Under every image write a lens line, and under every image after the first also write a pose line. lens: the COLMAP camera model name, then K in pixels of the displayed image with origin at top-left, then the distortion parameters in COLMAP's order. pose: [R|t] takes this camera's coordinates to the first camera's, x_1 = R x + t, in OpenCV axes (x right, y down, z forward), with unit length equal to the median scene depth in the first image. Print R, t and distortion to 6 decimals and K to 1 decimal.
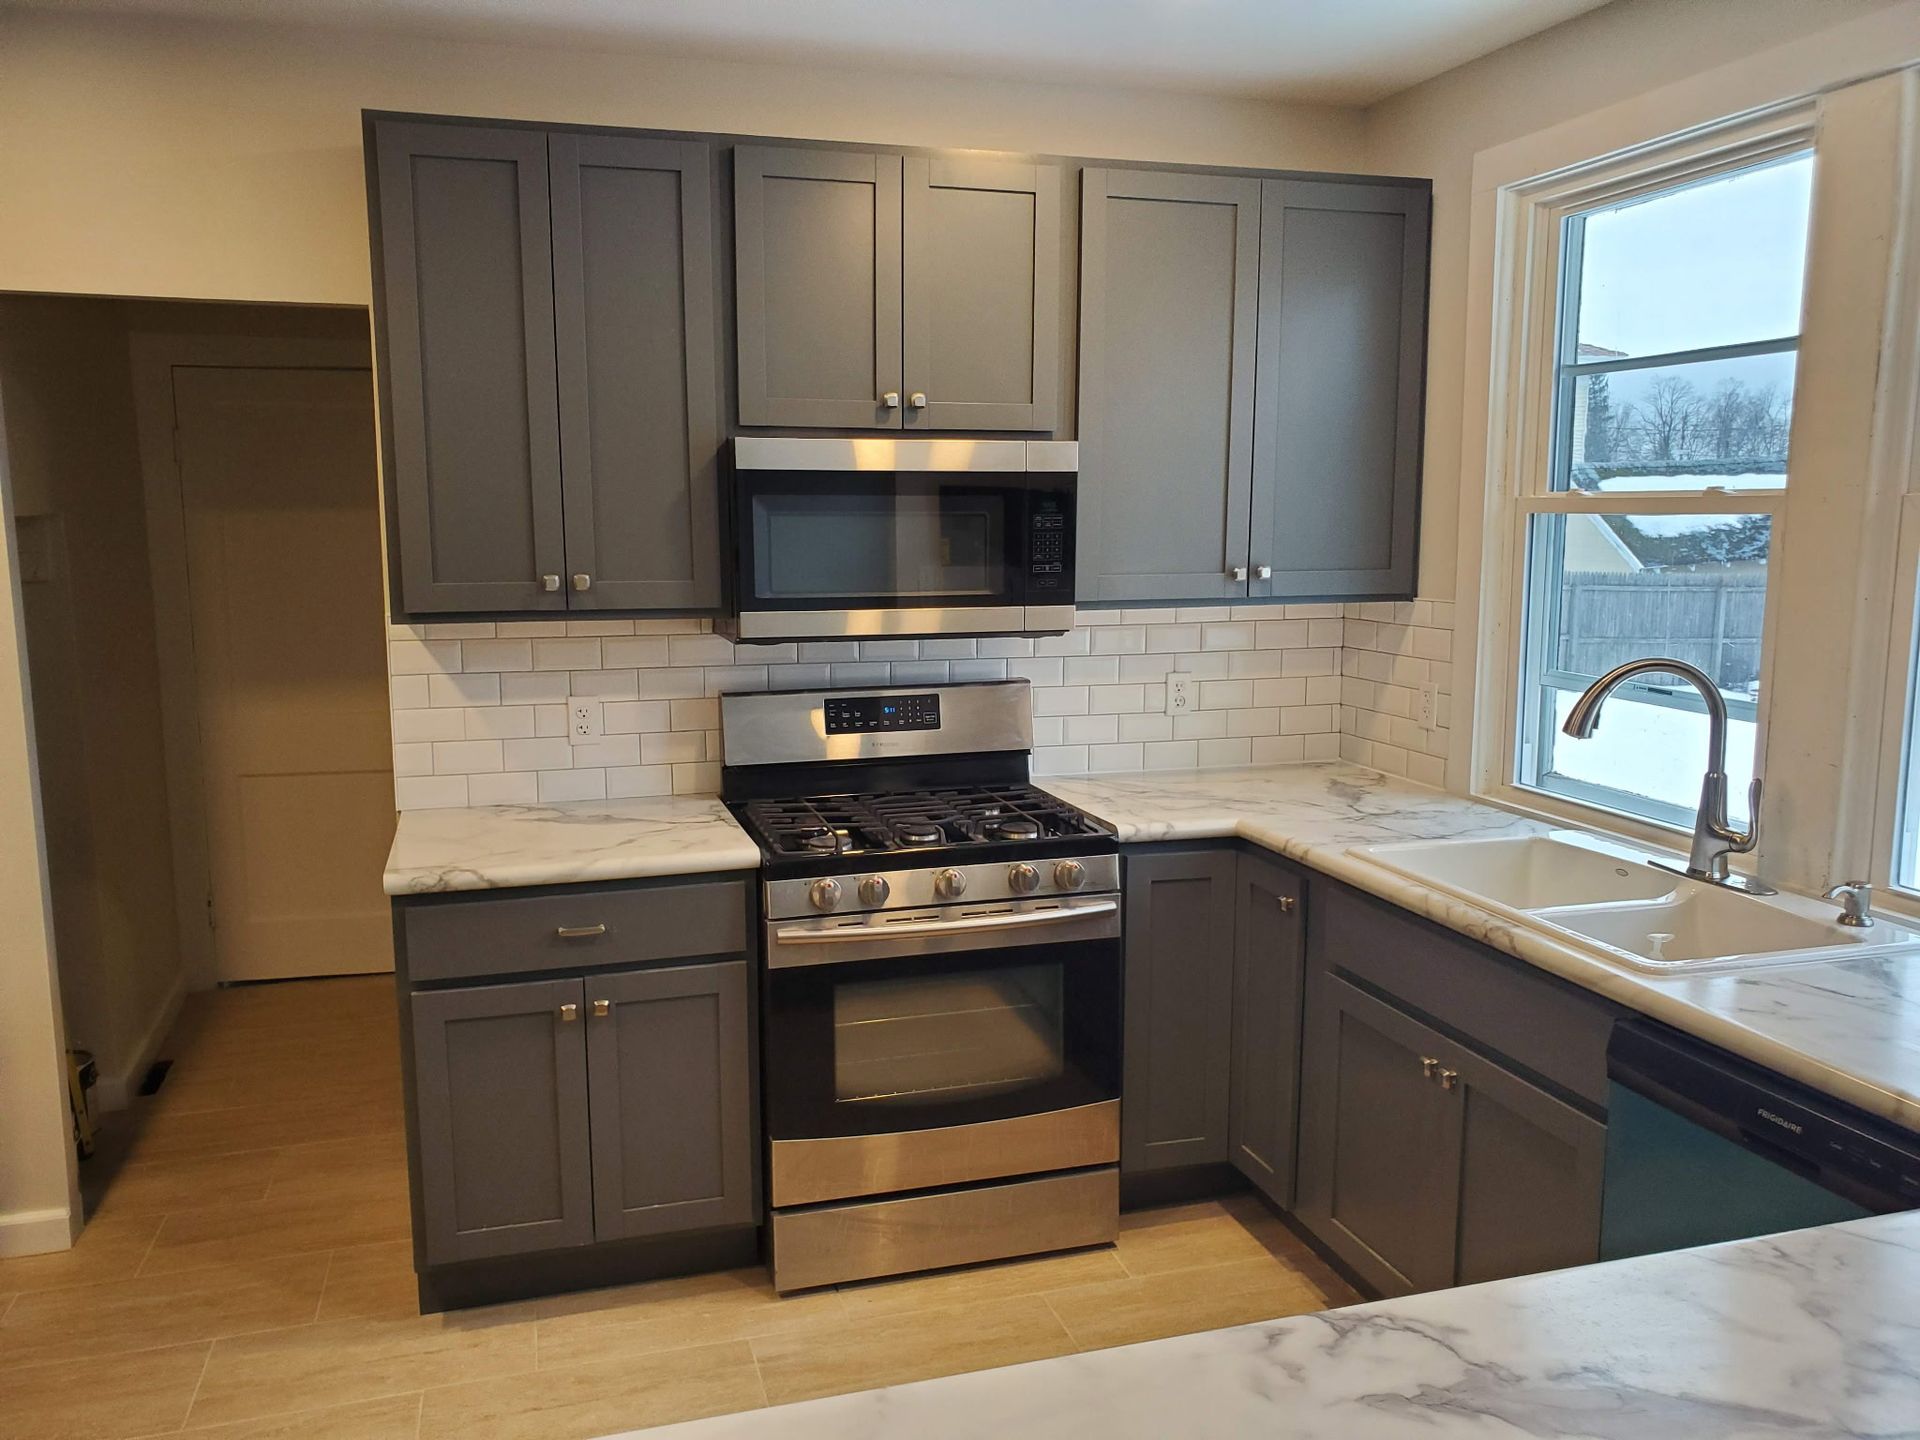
lens RADIAL K [[1530.7, 0, 954.7], [0, 1530.7, 728.4], [0, 0, 1]] dist [0.054541, -0.040809]
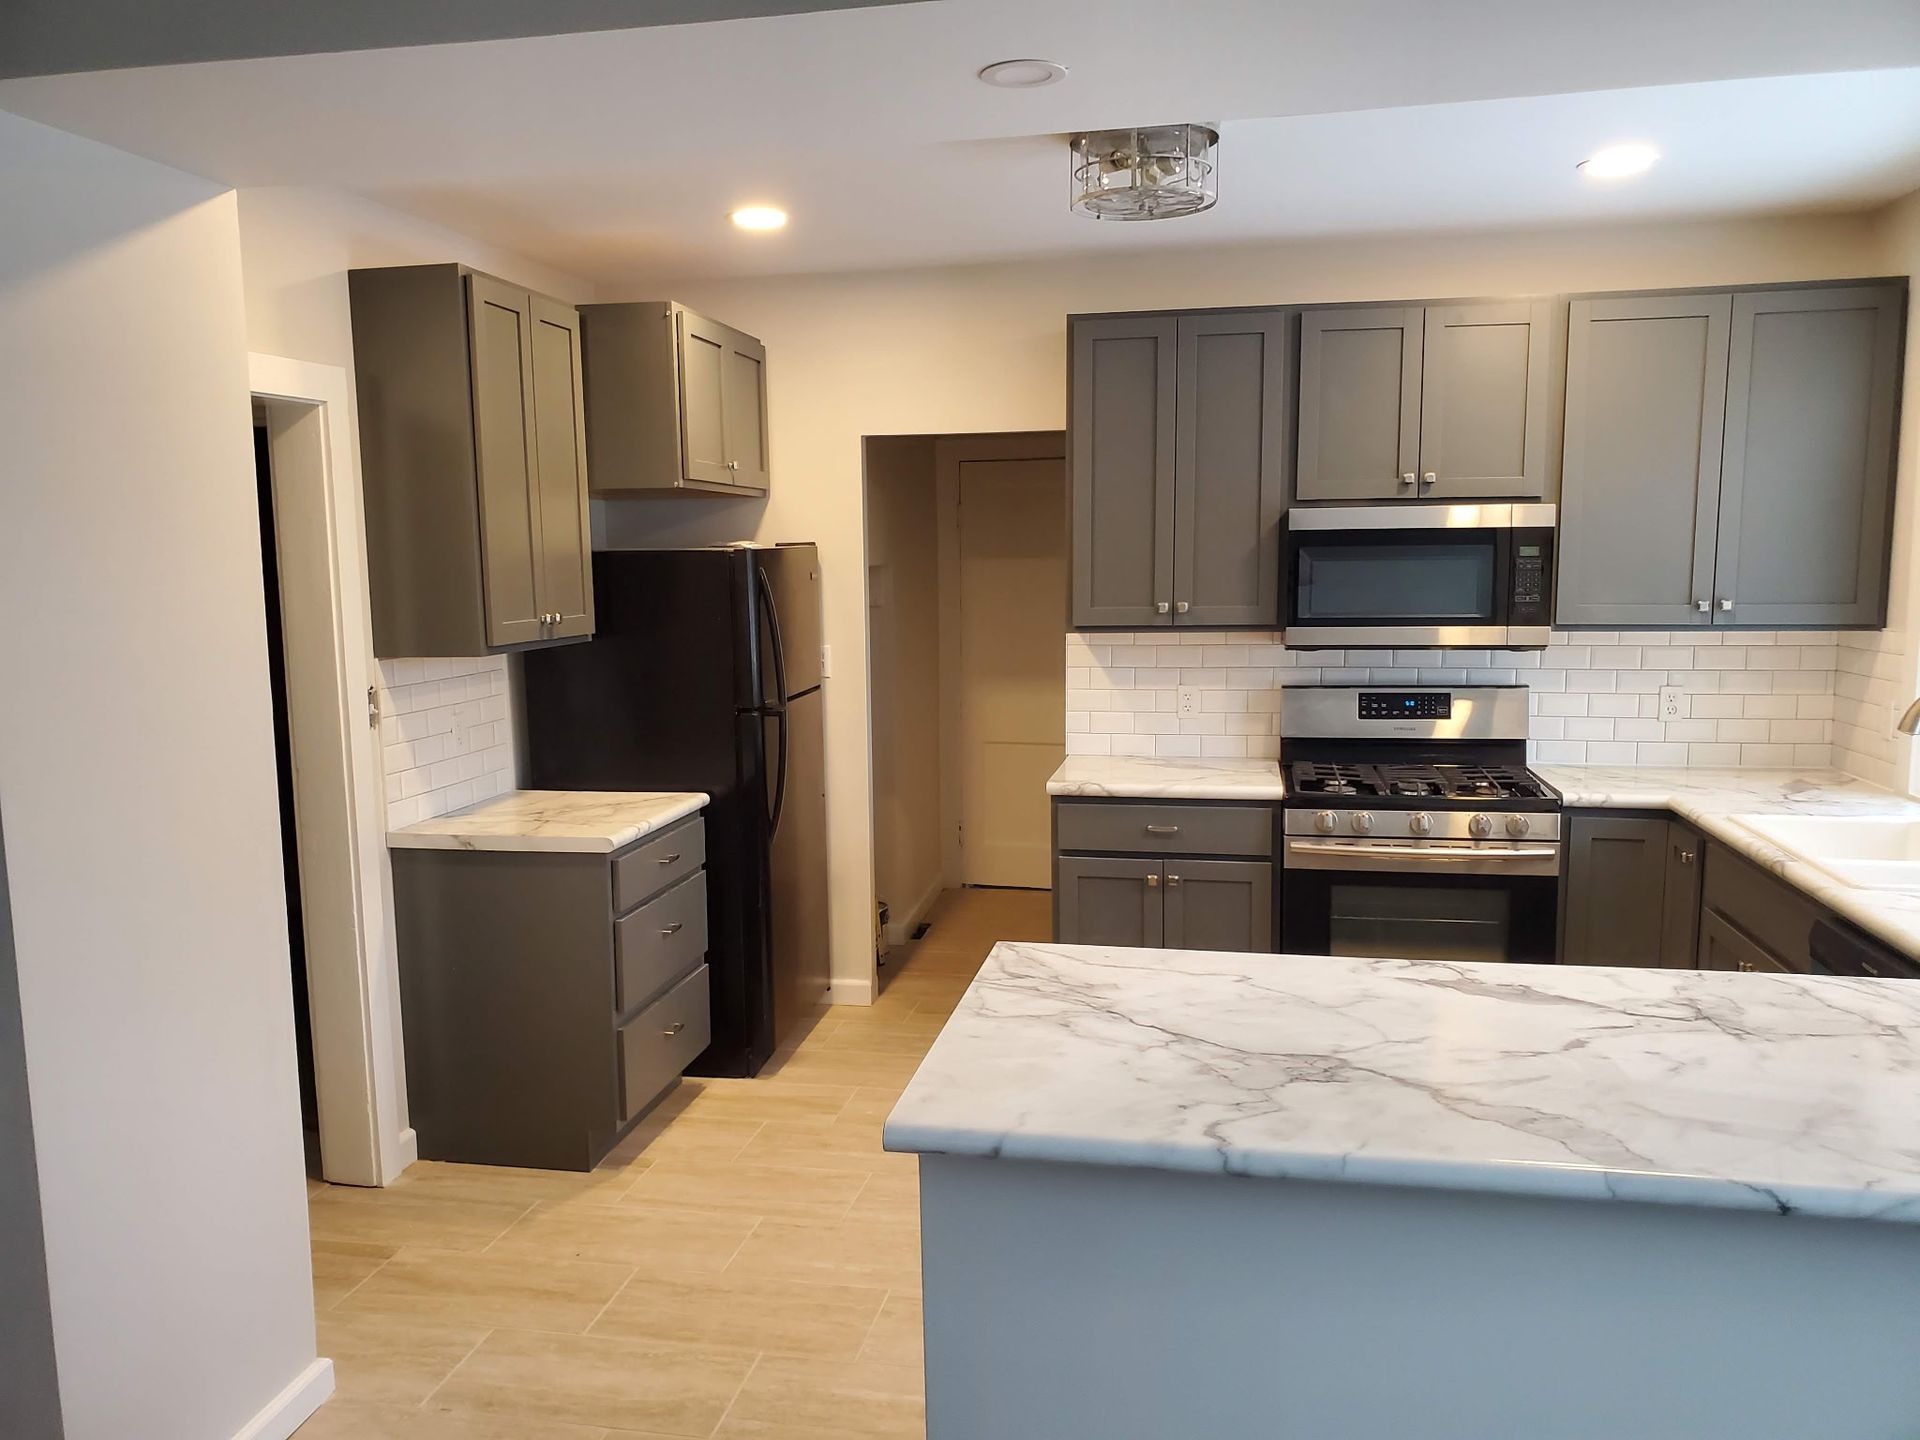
lens RADIAL K [[1530.7, 0, 957.1], [0, 1530.7, 718.1], [0, 0, 1]] dist [0.054541, -0.040809]
pose [[0.892785, 0.043919, -0.448337, 0.226254], [-0.055878, 0.998347, -0.013474, 0.044305], [0.447004, 0.037081, 0.893763, -0.419378]]
